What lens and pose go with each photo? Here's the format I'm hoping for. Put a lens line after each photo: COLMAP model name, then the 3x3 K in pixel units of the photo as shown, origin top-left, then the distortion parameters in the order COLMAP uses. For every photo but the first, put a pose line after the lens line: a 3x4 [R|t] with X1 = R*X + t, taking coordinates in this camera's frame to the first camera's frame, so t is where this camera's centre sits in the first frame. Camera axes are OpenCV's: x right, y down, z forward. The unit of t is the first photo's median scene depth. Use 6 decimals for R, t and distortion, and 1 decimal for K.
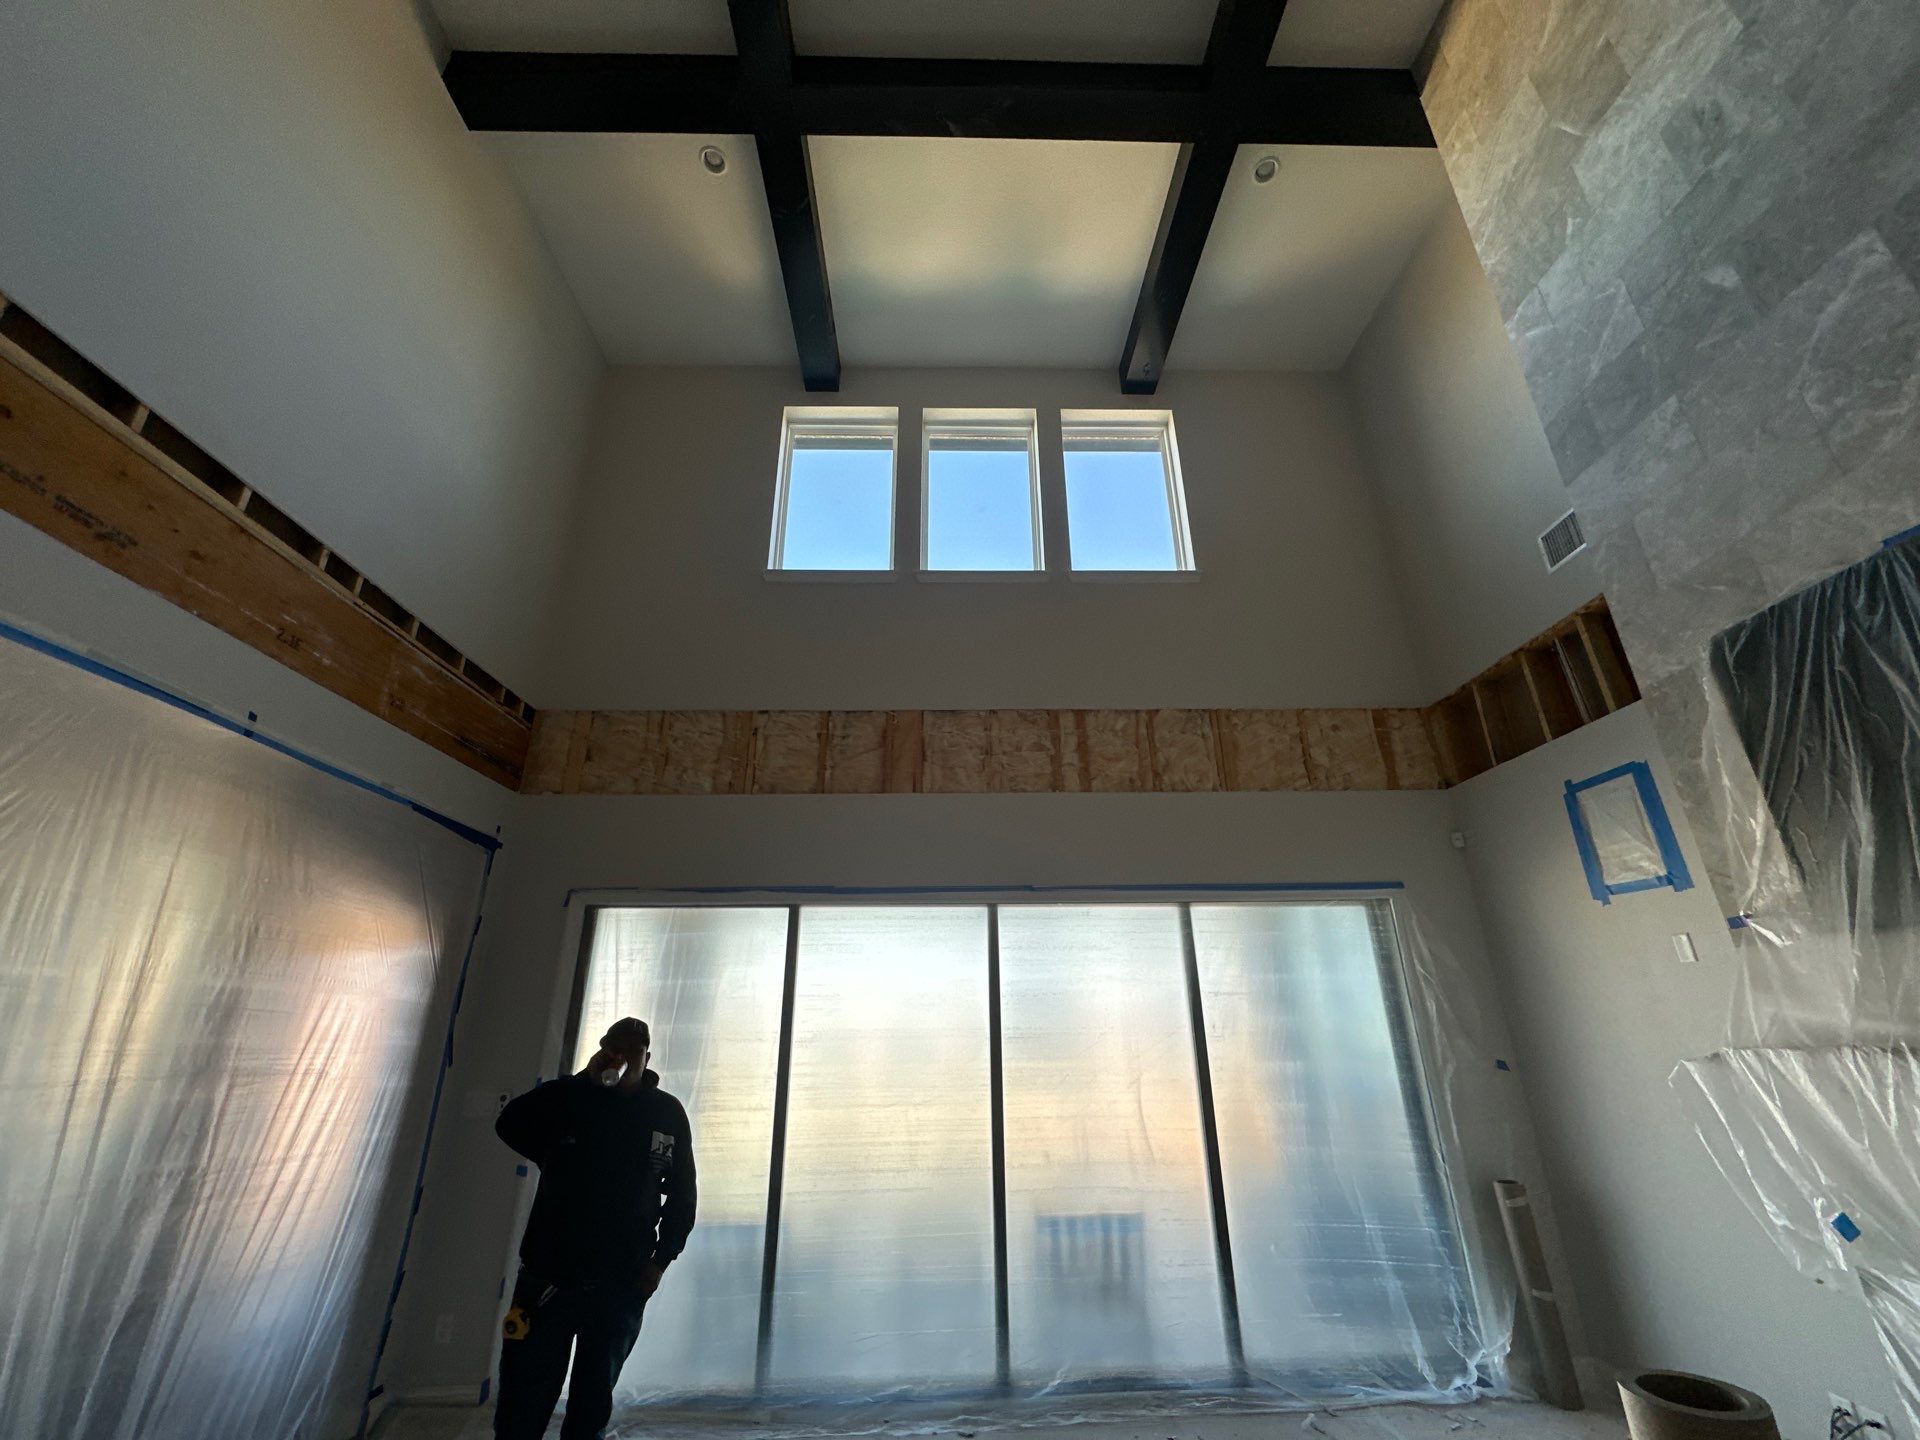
lens RADIAL K [[762.4, 0, 960.0], [0, 762.4, 720.0], [0, 0, 1]] dist [-0.001536, -0.000230]
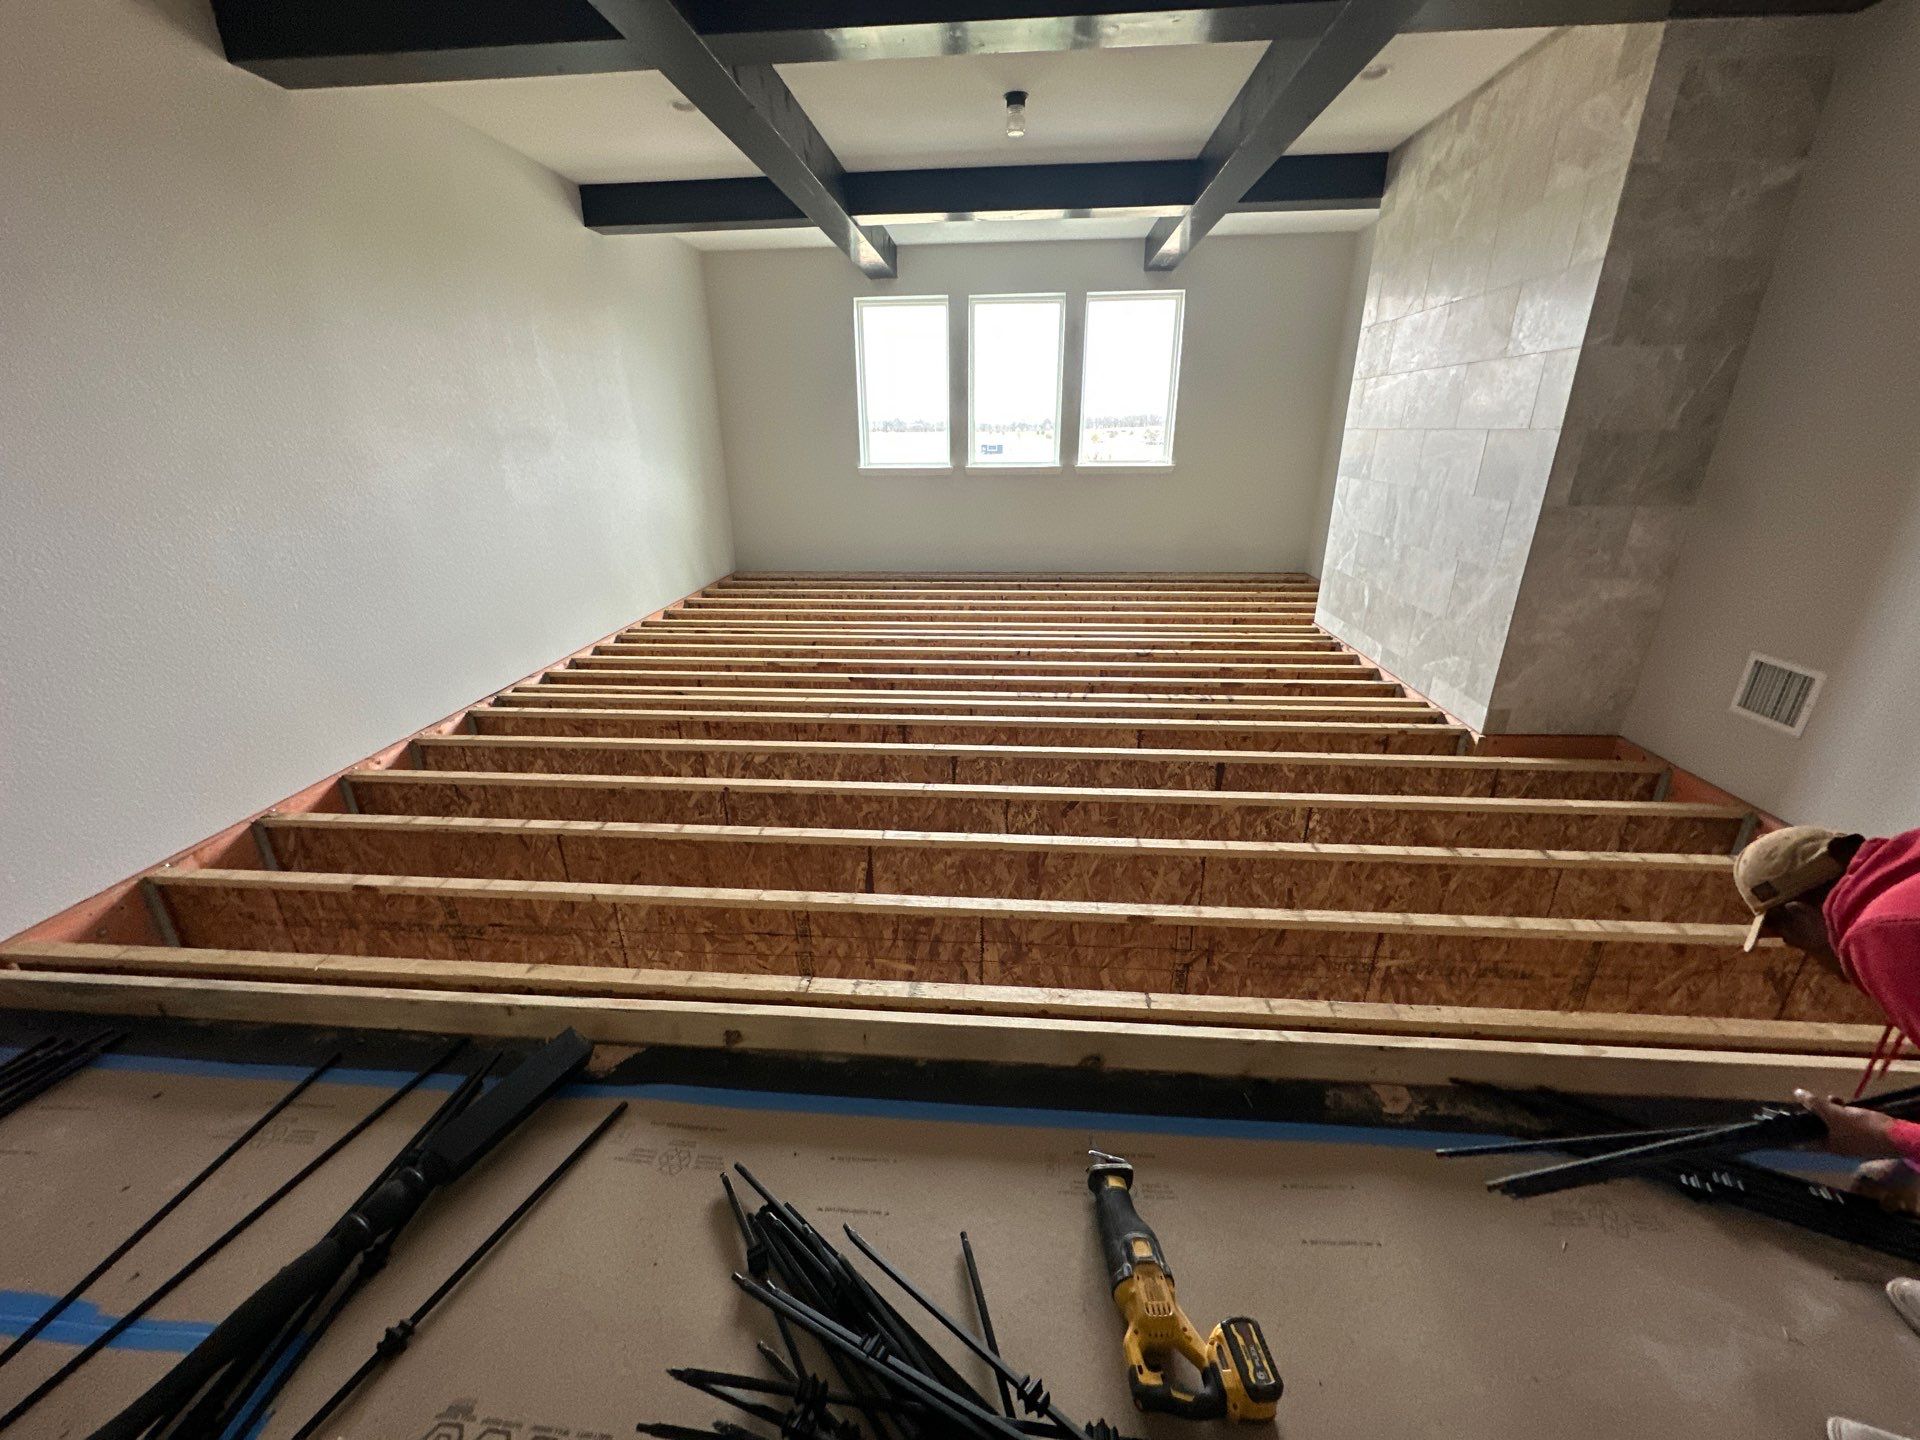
lens RADIAL K [[768.6, 0, 960.0], [0, 768.6, 720.0], [0, 0, 1]] dist [0.000686, -0.000389]
pose [[0.995120, 0.038974, -0.090653, 0.142297], [0.032310, 0.739352, 0.672543, -1.413422], [0.093236, -0.672190, 0.734485, -0.611412]]
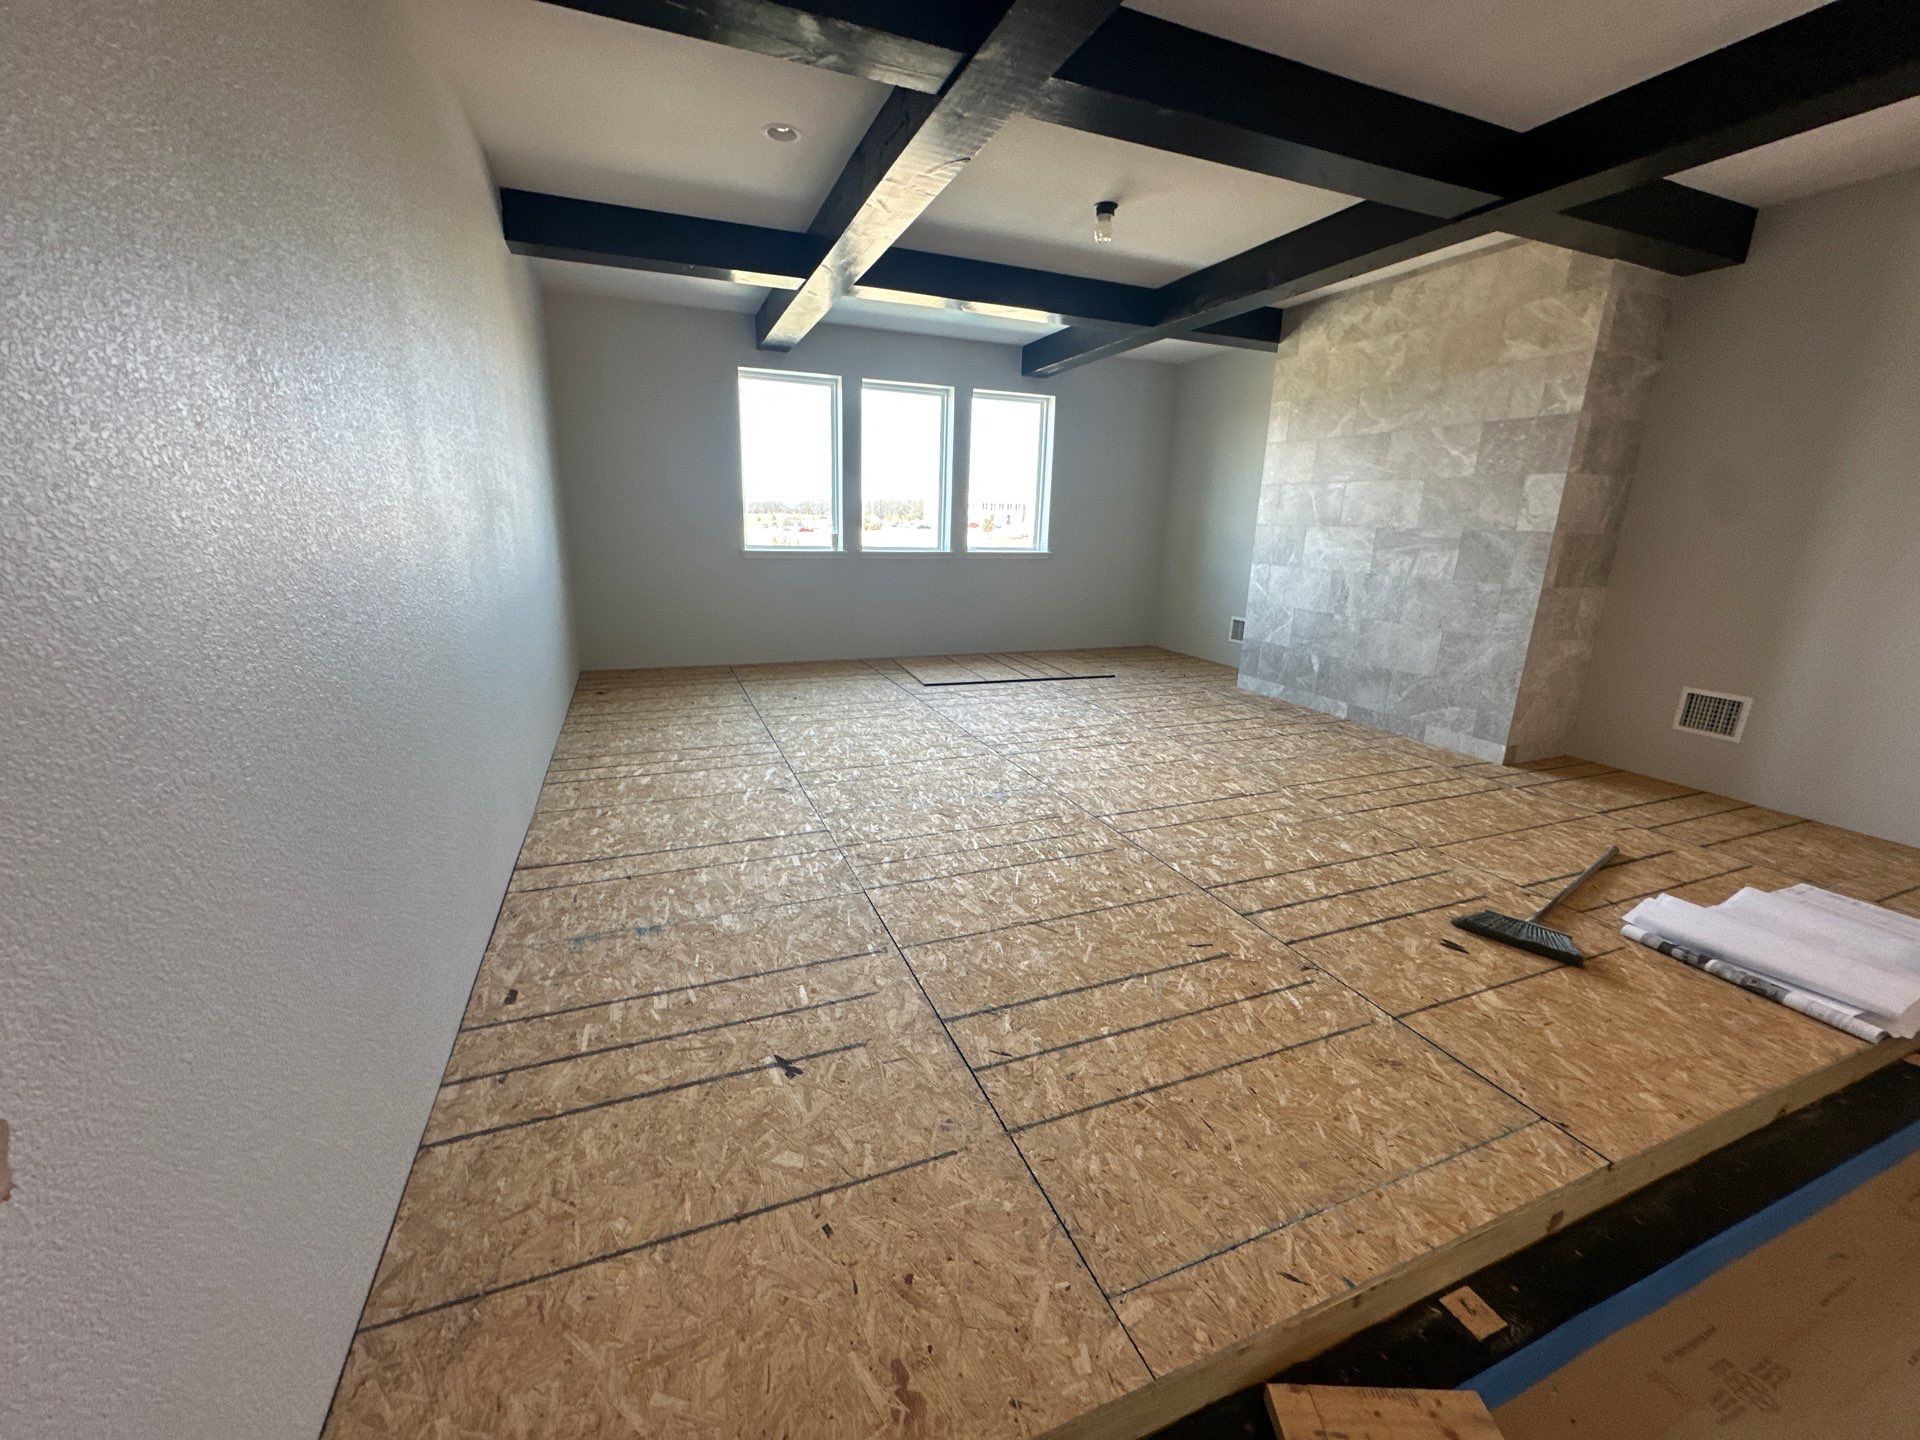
lens RADIAL K [[768.6, 0, 960.0], [0, 768.6, 720.0], [0, 0, 1]] dist [0.000686, -0.000389]
pose [[0.933406, -0.055729, 0.354468, -0.675949], [-0.165688, 0.809305, 0.563536, -1.305886], [-0.318278, -0.584739, 0.746176, -0.396124]]
